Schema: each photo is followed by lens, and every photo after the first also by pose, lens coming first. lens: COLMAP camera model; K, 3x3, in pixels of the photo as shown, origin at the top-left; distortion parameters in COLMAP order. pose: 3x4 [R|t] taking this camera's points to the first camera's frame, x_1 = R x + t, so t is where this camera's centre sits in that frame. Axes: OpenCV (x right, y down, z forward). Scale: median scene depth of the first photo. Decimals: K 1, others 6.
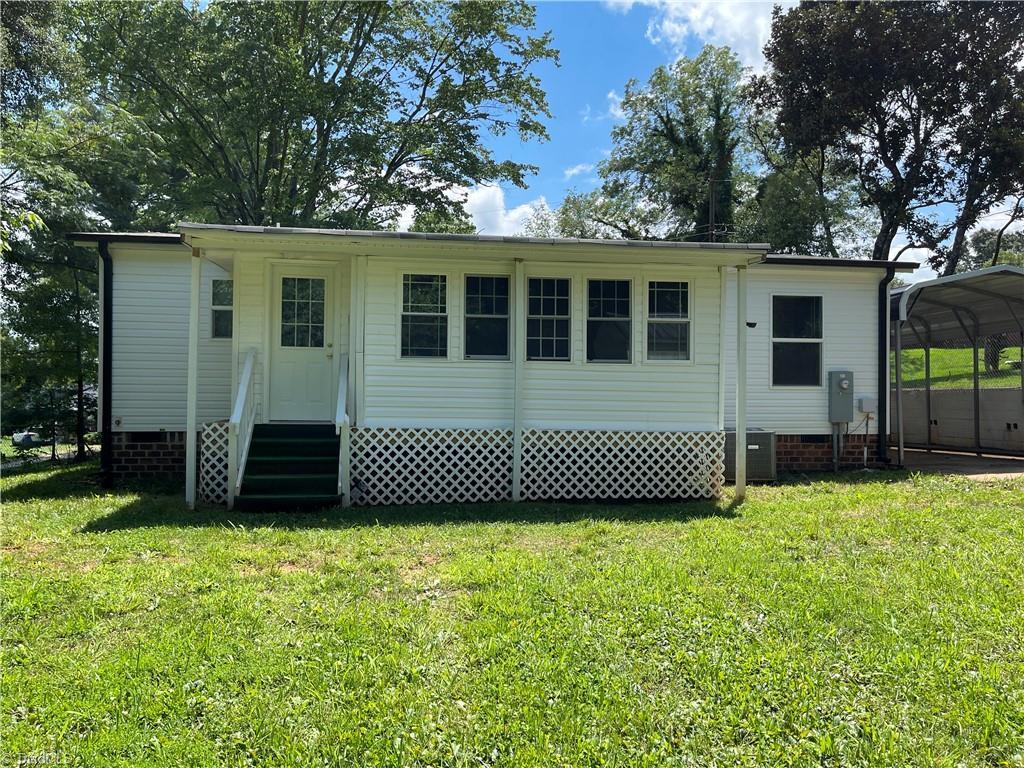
lens RADIAL K [[805.3, 0, 510.9], [0, 805.3, 378.7], [0, 0, 1]] dist [0.068866, -0.025715]
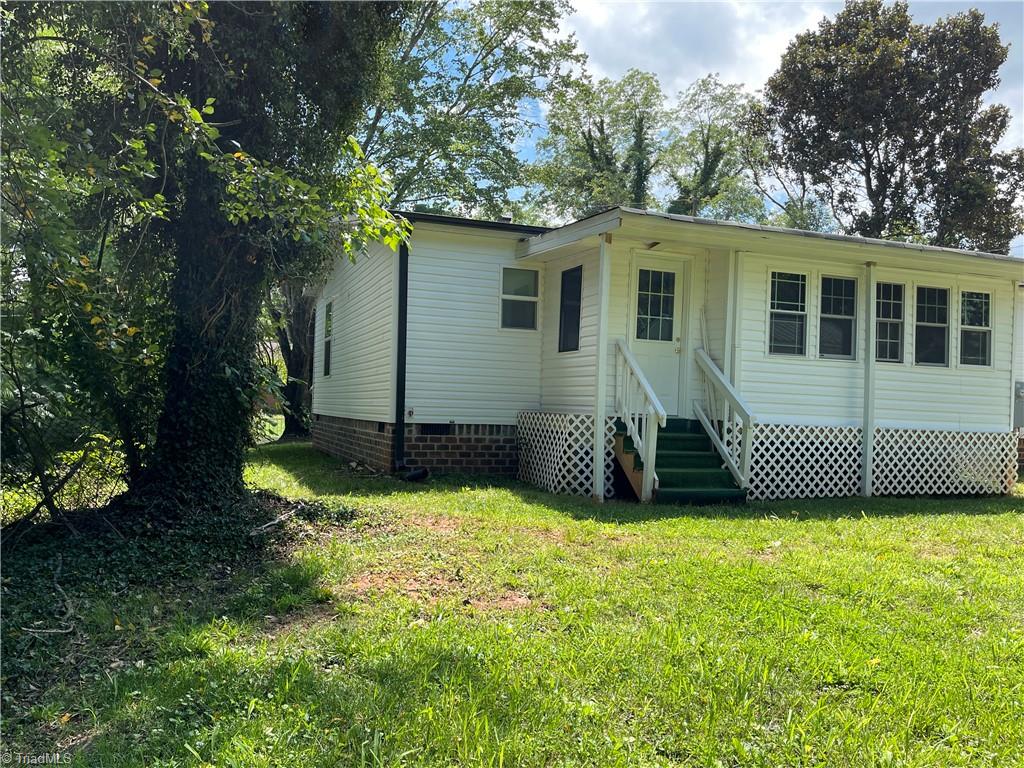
lens RADIAL K [[805.3, 0, 510.9], [0, 805.3, 387.8], [0, 0, 1]] dist [0.068866, -0.025715]
pose [[0.975430, 0.026720, 0.218683, -0.651800], [-0.027189, 0.999630, -0.000867, 0.024844], [-0.218625, -0.005100, 0.975796, 0.075429]]
